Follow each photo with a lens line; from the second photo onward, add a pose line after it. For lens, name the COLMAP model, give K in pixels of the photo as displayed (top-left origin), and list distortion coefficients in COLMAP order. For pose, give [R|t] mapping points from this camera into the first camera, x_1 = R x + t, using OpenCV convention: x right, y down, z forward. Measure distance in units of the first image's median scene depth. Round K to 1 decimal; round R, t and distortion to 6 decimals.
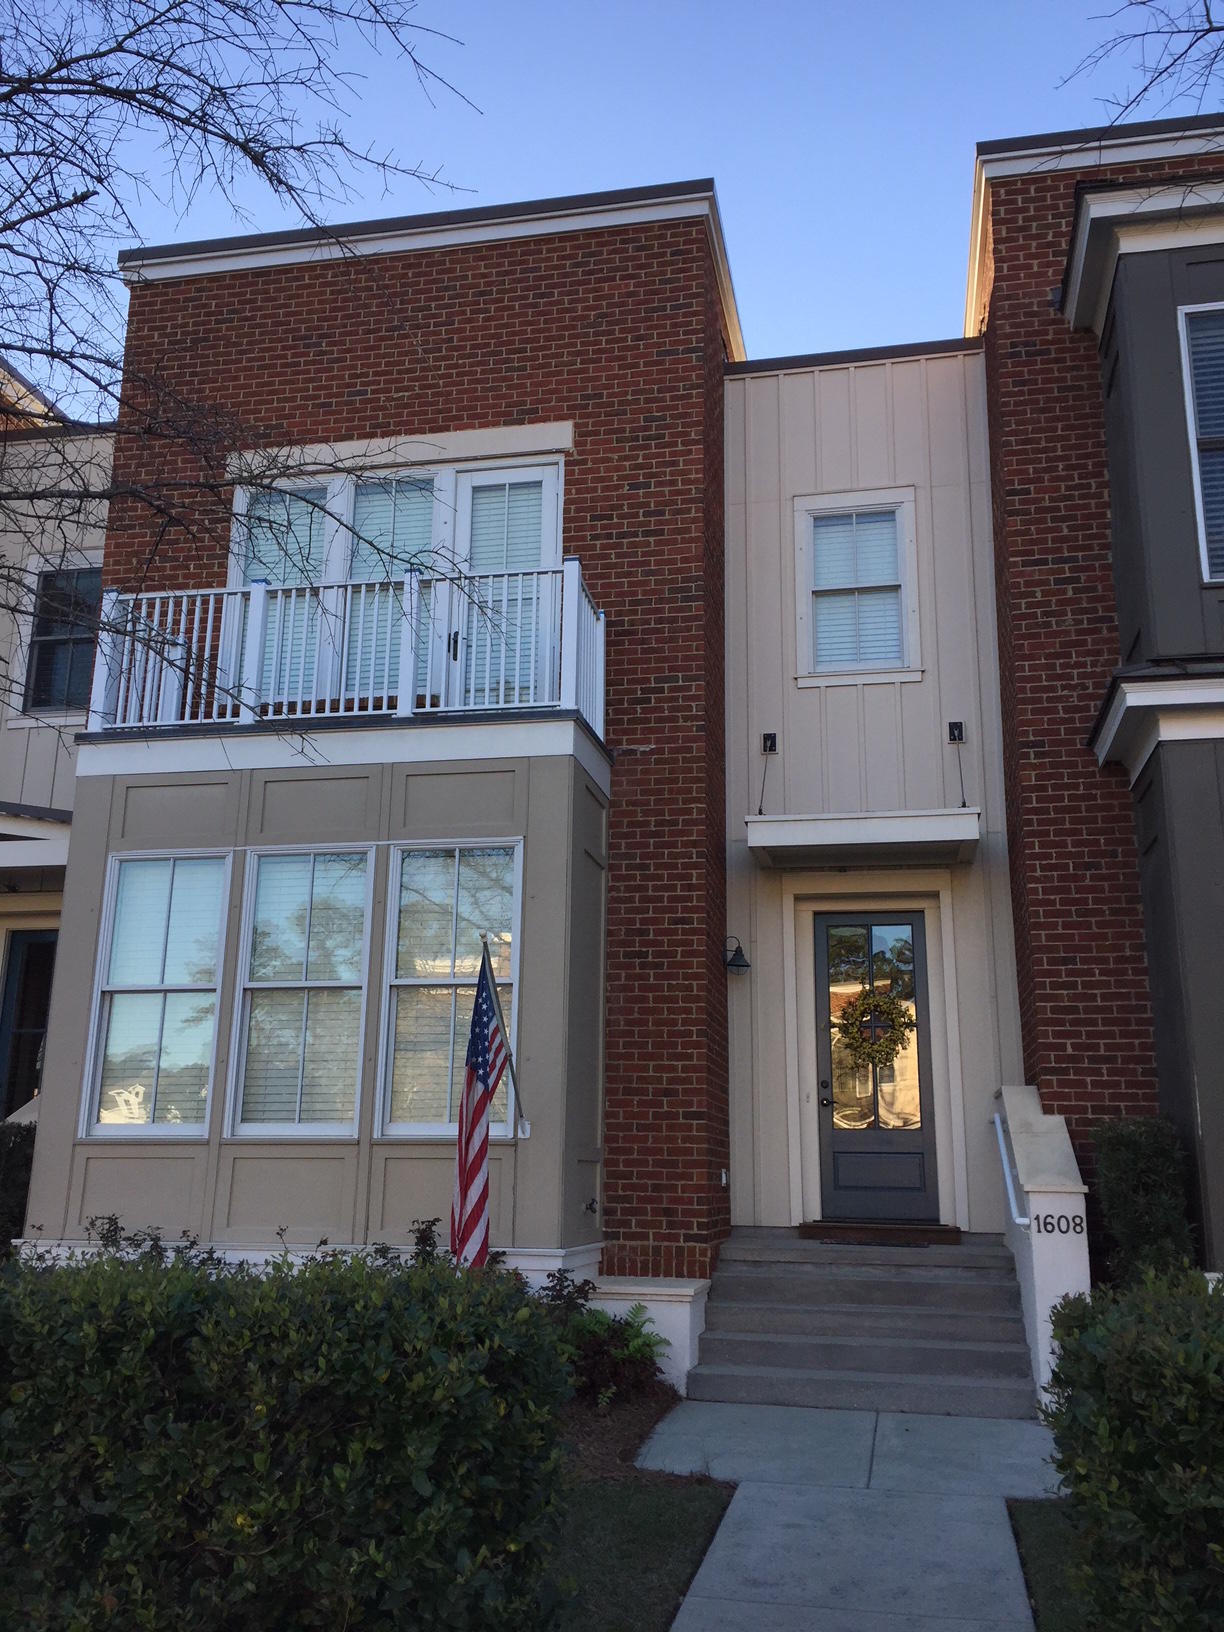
lens RADIAL K [[1386.9, 0, 613.0], [0, 1386.9, 824.8], [0, 0, 1]] dist [0.076399, -0.103381]
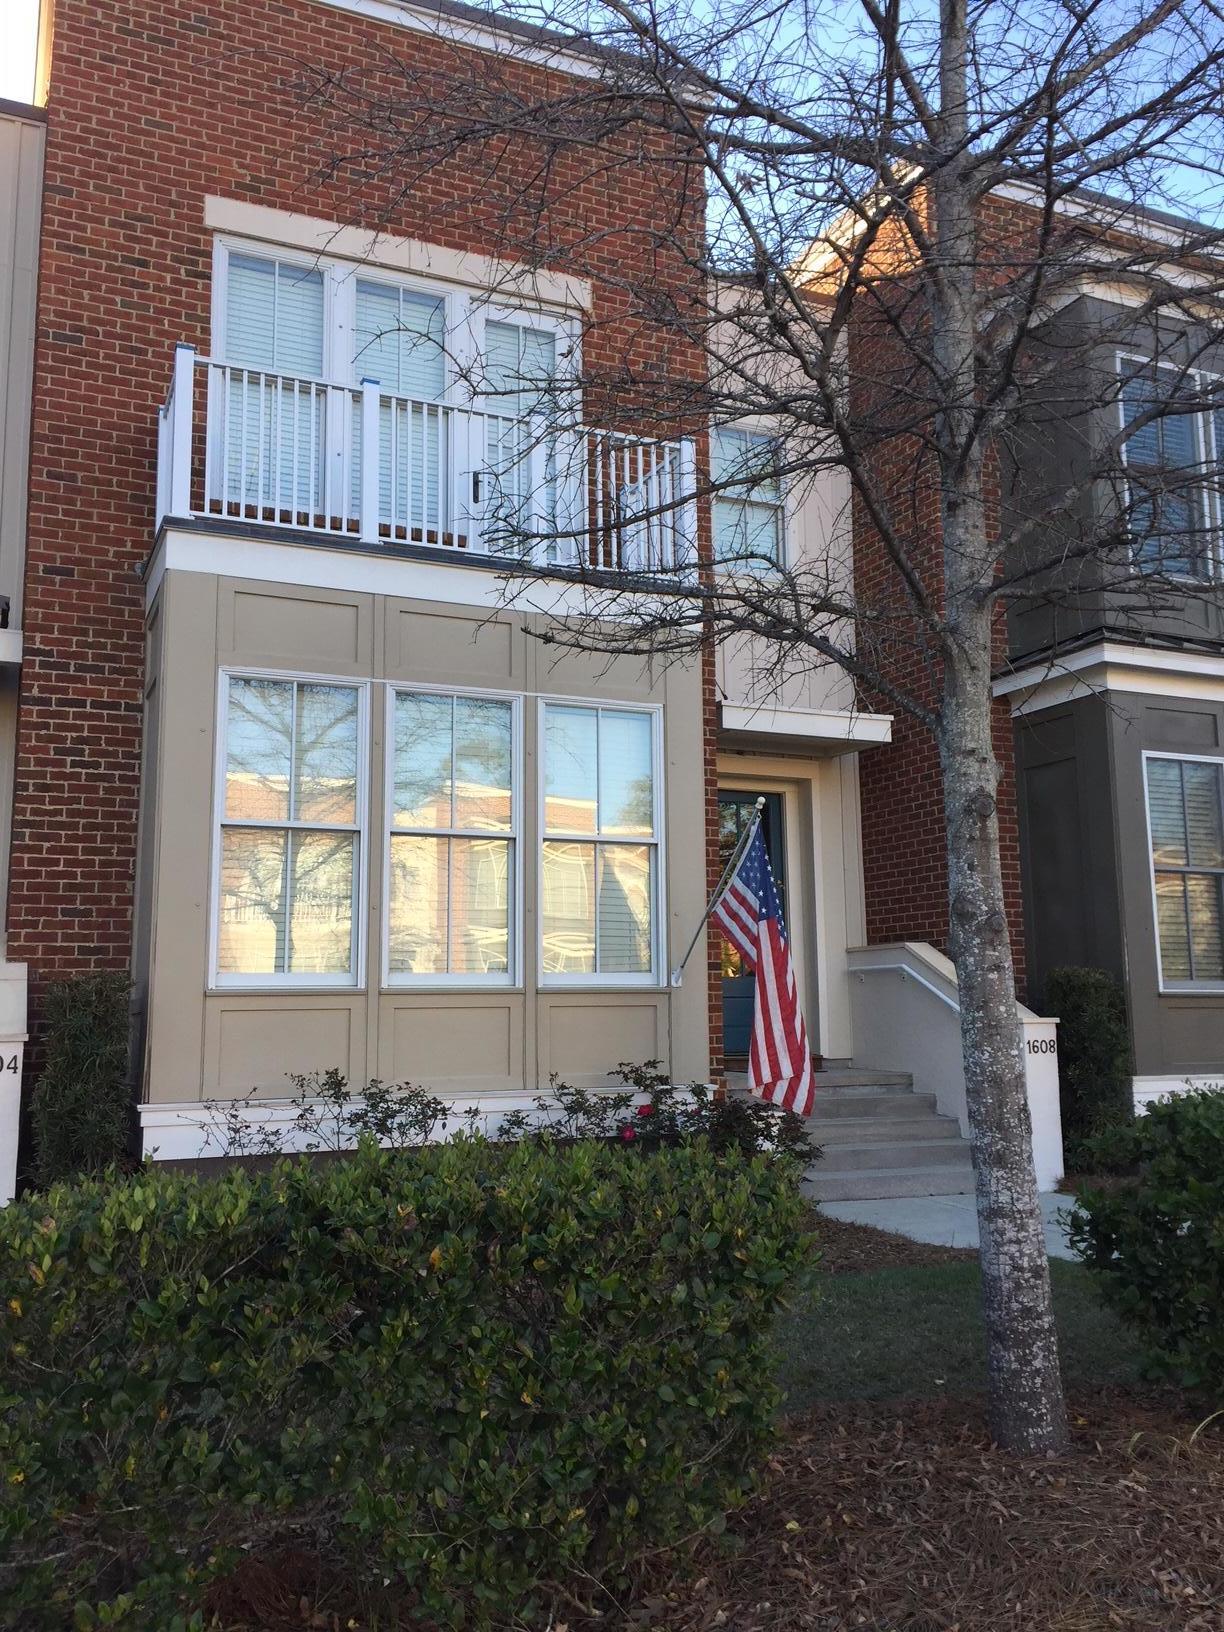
lens RADIAL K [[1433.2, 0, 612.7], [0, 1433.2, 811.7], [0, 0, 1]] dist [0.033283, 0.001742]
pose [[0.810557, 0.063740, 0.582181, -0.610331], [-0.121619, 0.990709, 0.060860, 0.023116], [-0.572893, -0.120134, 0.810778, 0.114261]]
